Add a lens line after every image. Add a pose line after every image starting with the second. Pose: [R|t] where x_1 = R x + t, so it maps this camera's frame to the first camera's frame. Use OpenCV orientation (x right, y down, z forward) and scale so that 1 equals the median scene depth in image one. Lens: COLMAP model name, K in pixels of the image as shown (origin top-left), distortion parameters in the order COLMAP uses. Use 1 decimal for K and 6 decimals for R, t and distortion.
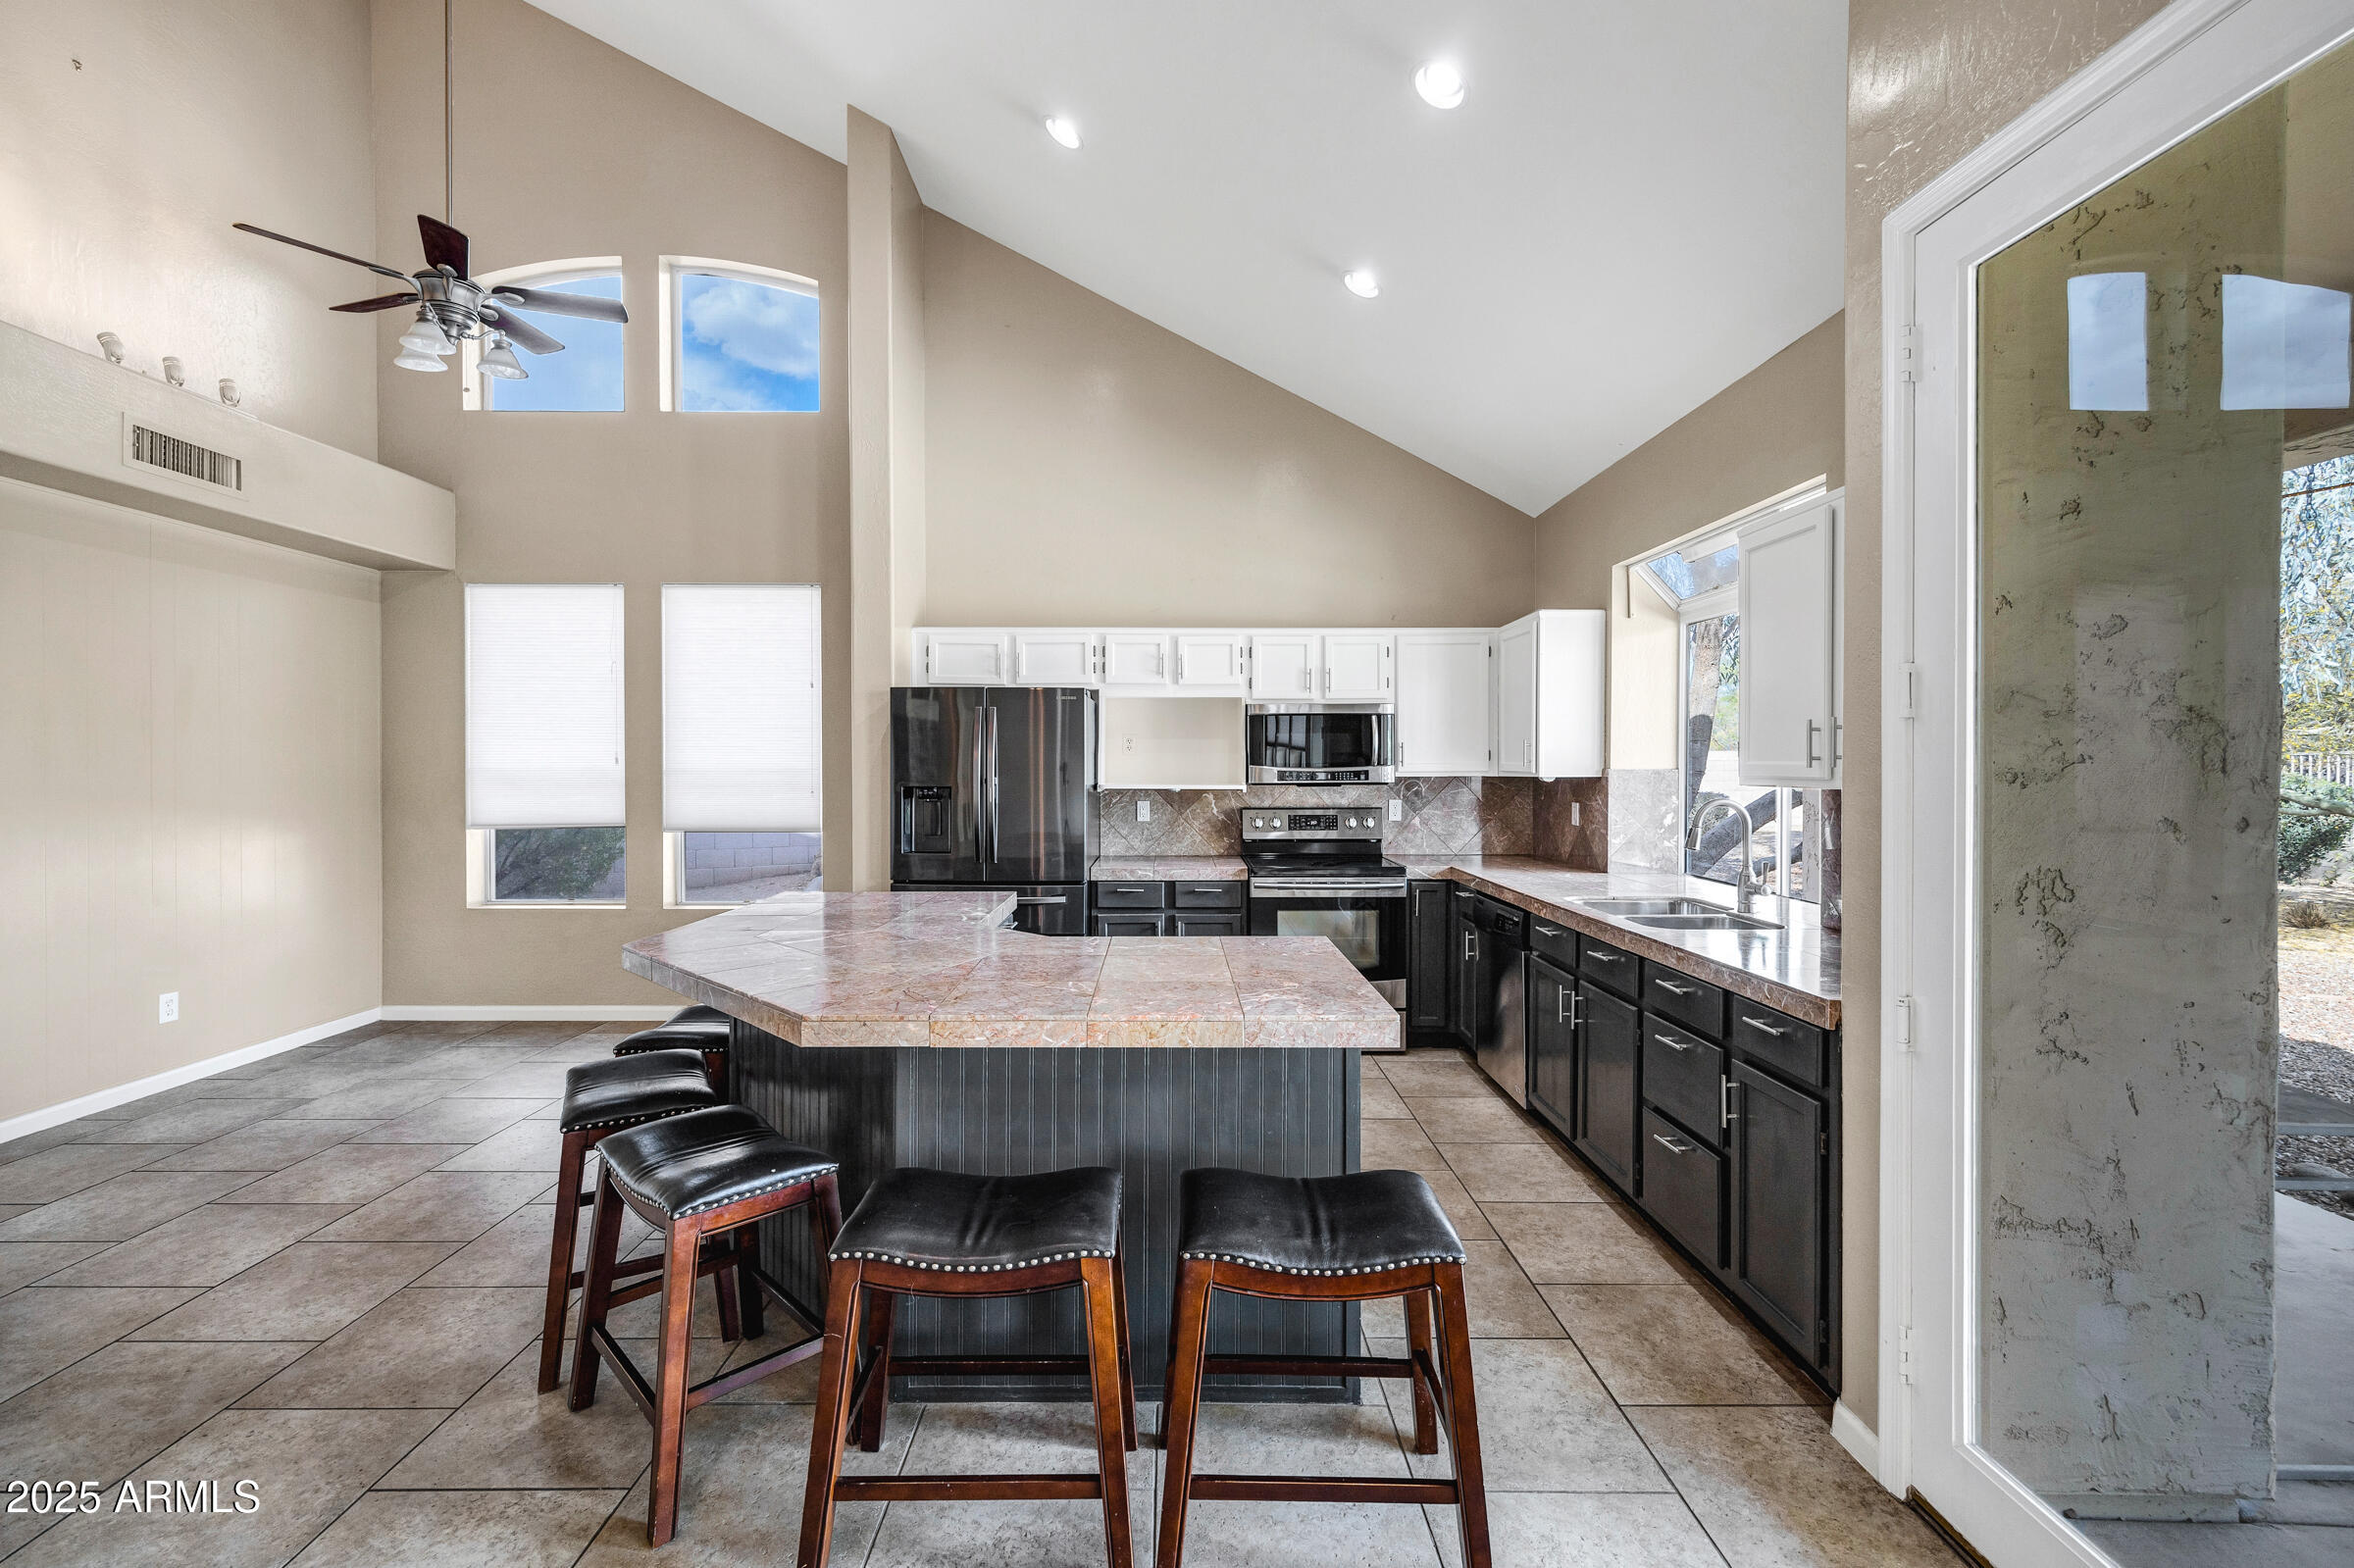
lens RADIAL K [[1009.8, 0, 1168.4], [0, 1009.8, 775.0], [0, 0, 1]] dist [0.006605, -0.001335]
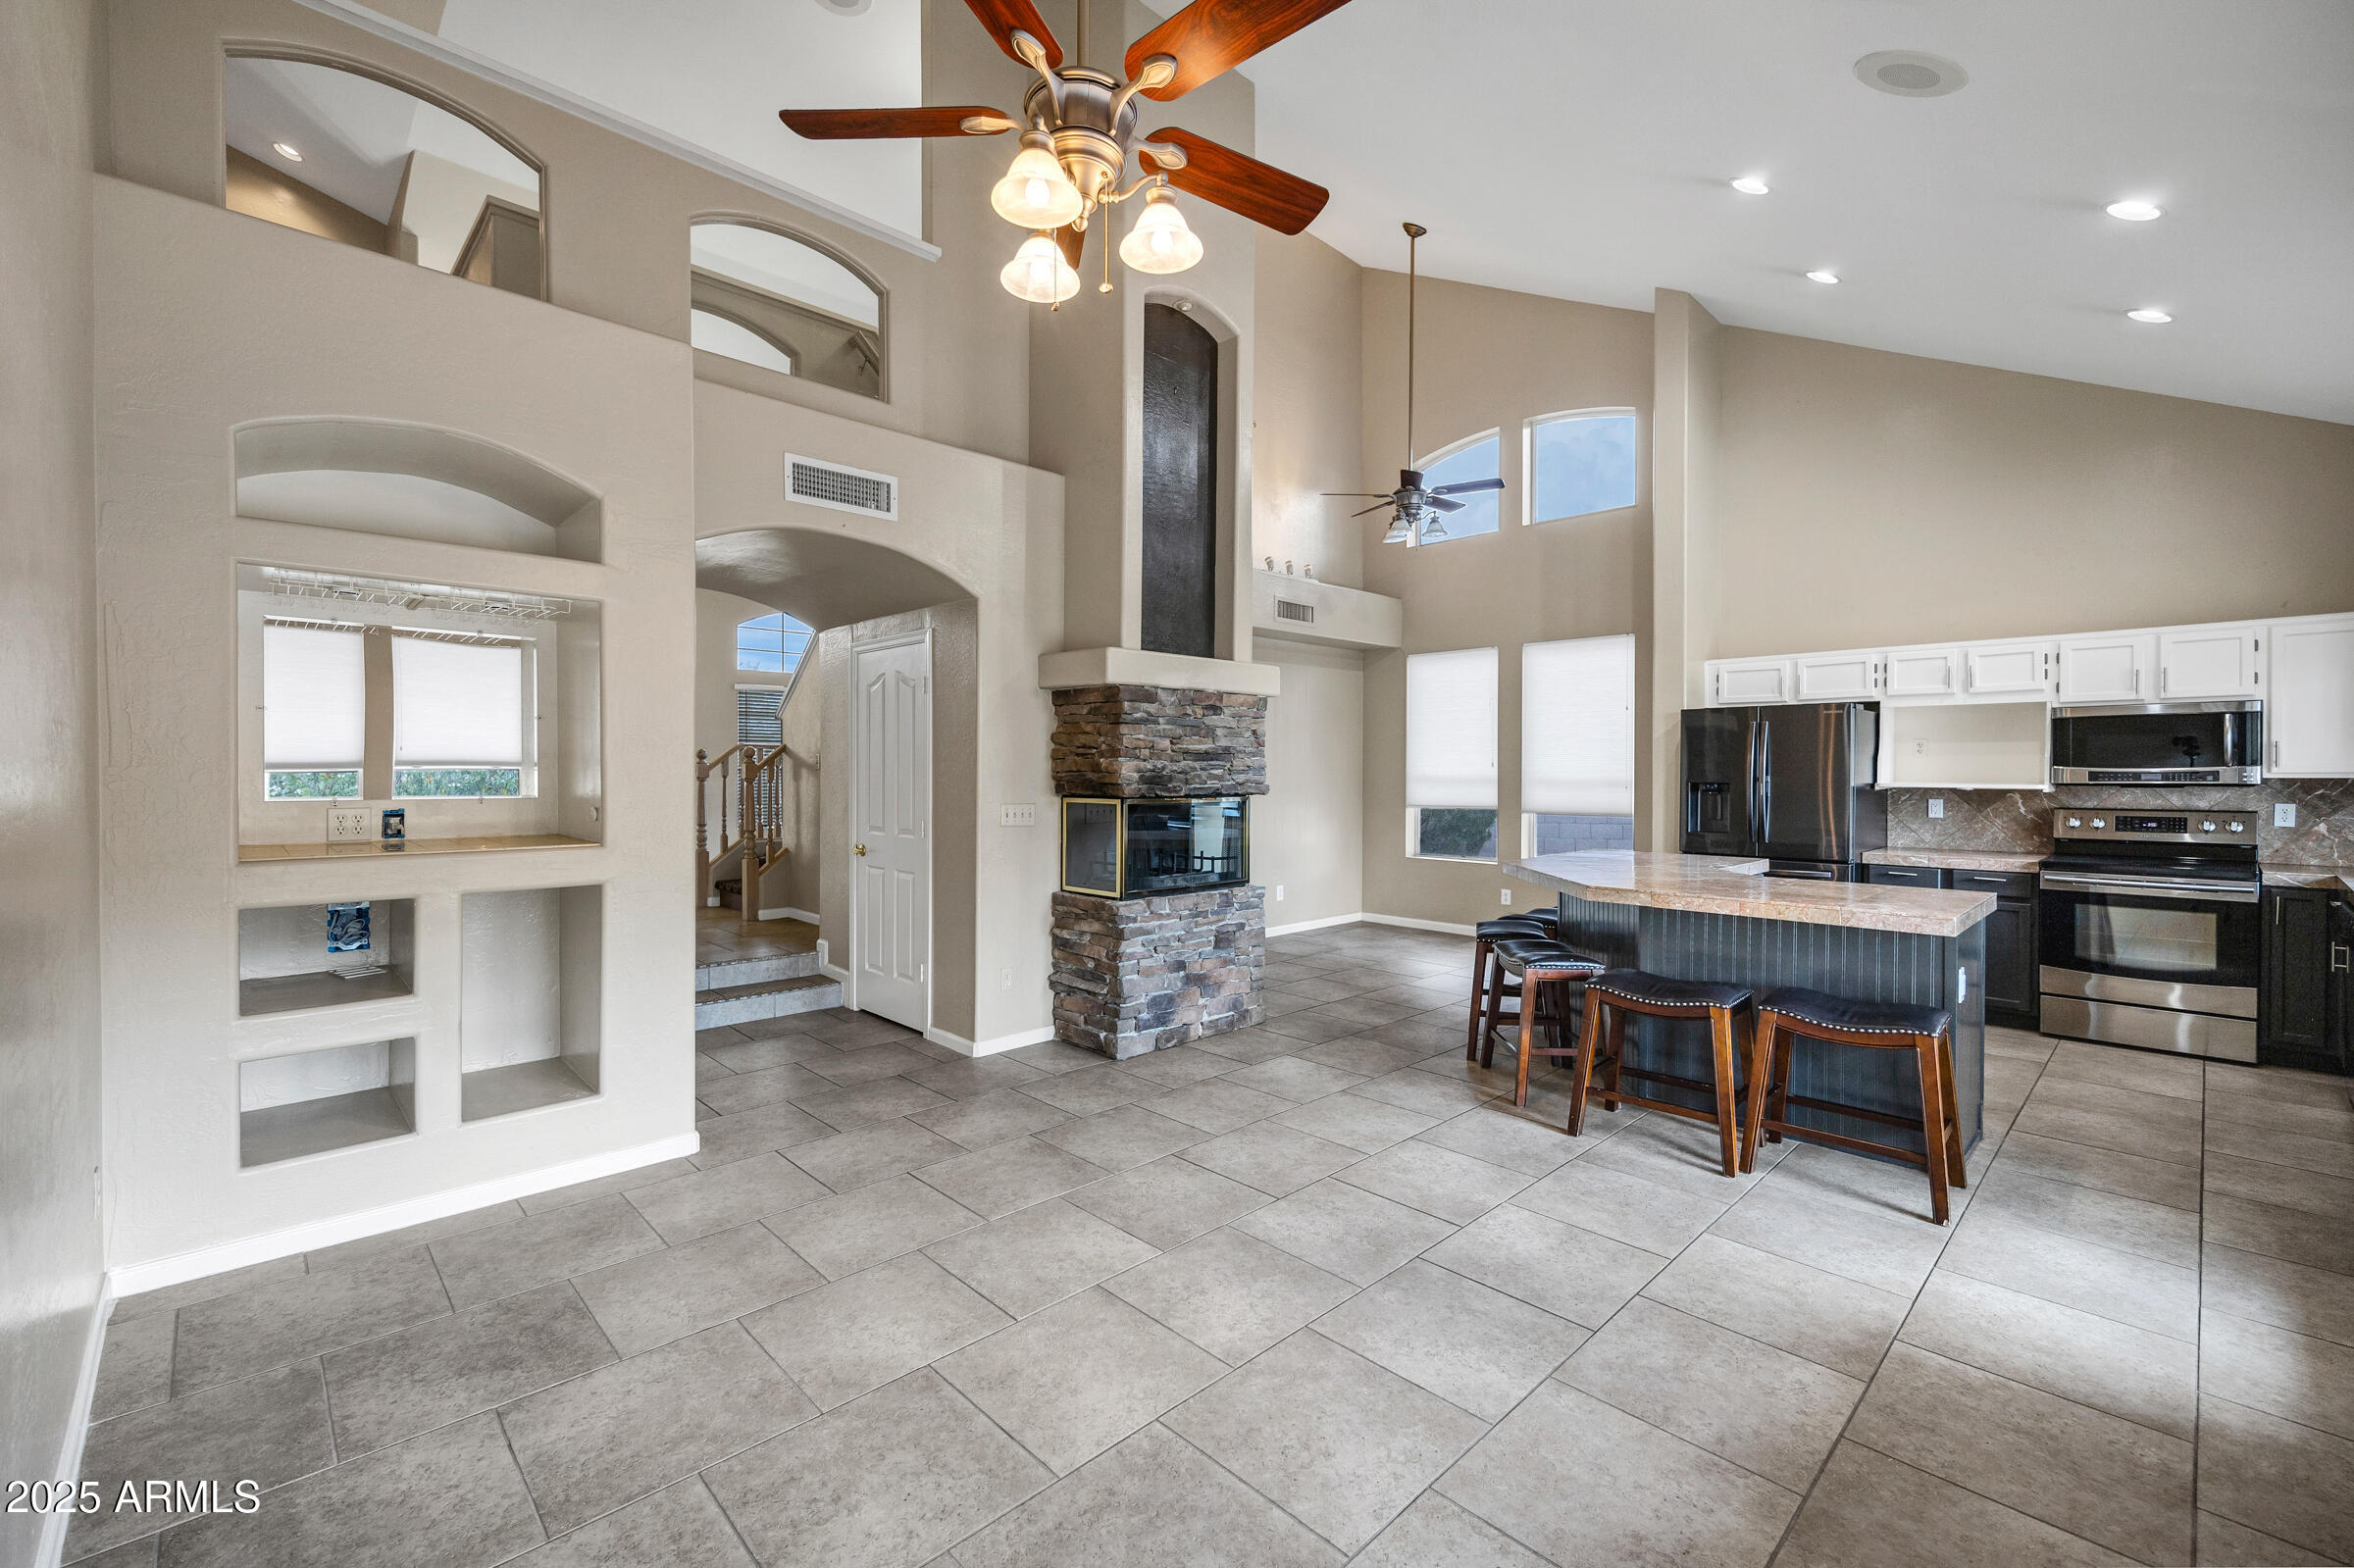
lens RADIAL K [[1009.8, 0, 1167.9], [0, 1009.8, 781.3], [0, 0, 1]] dist [0.006605, -0.001335]
pose [[0.697859, 0.006982, -0.716201, 0.194767], [-0.006739, 0.999972, 0.003182, 0.008801], [0.716203, 0.002606, 0.697887, -0.397671]]
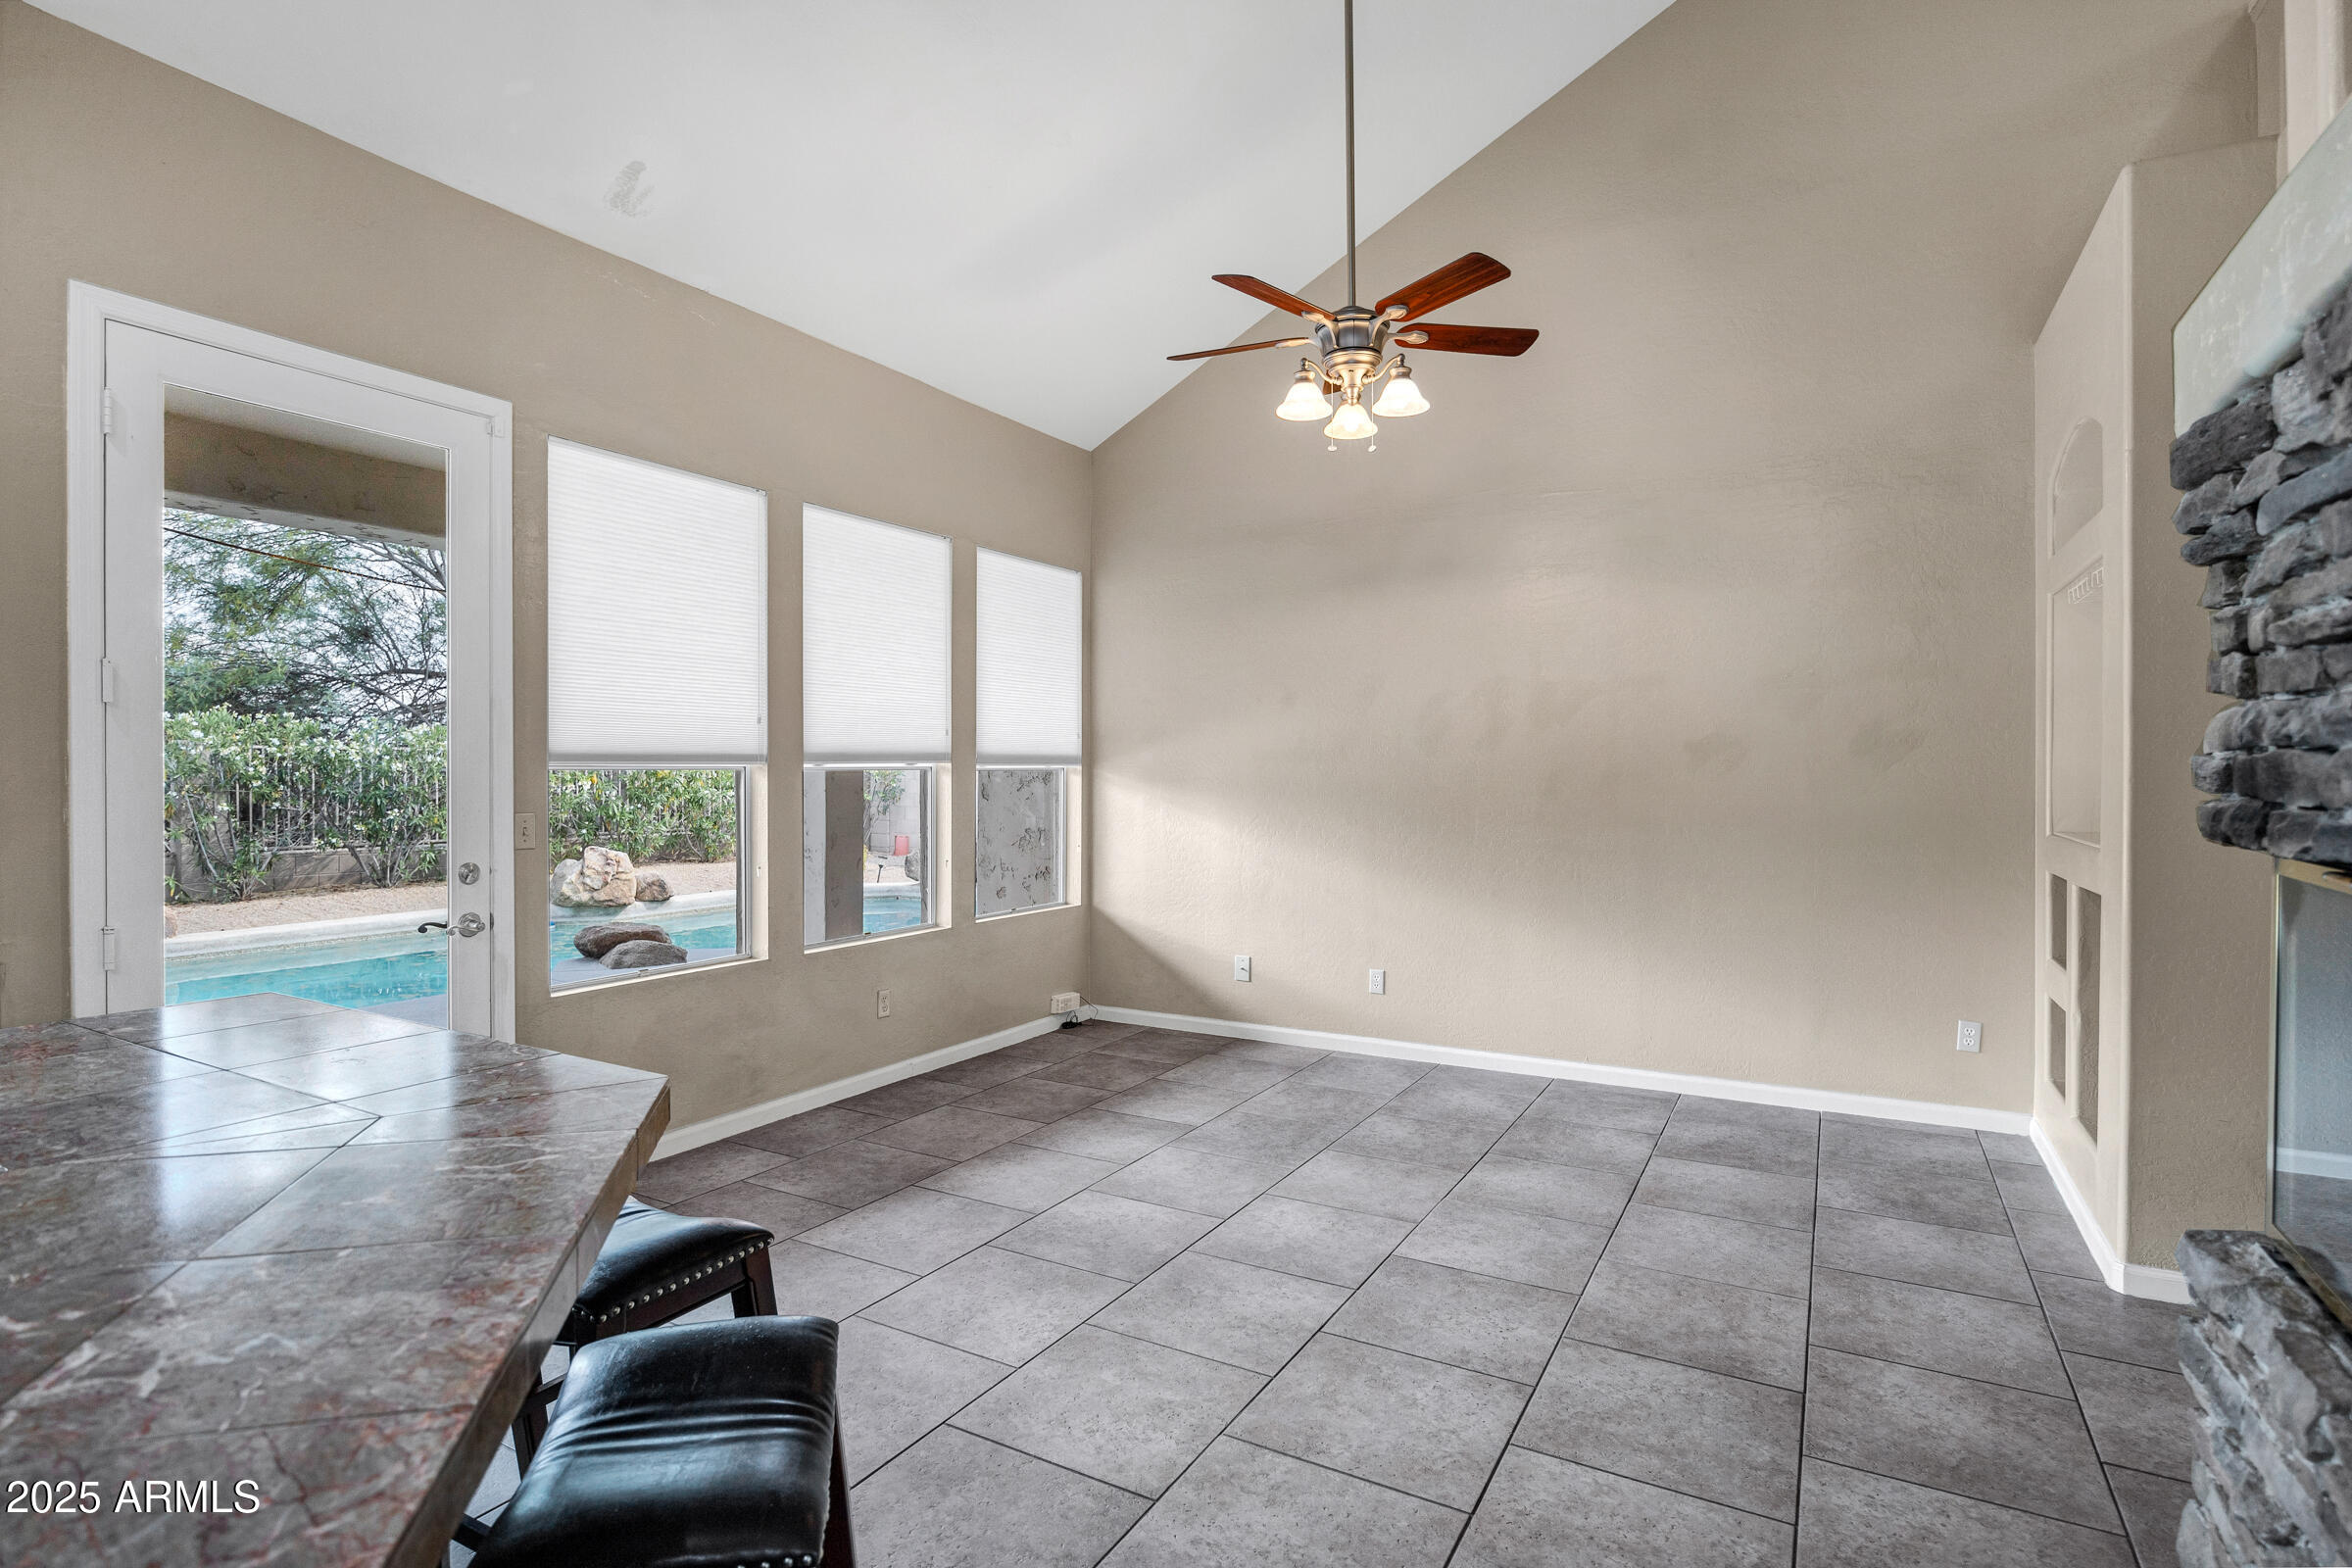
lens RADIAL K [[1182.6, 0, 1176.7], [0, 1182.6, 774.4], [0, 0, 1]] dist [0.000015, 0.000006]
pose [[-0.872595, -0.008188, 0.488376, -0.408541], [-0.001072, 0.999889, 0.014848, 0.005748], [-0.488443, 0.012433, -0.872507, 0.589844]]
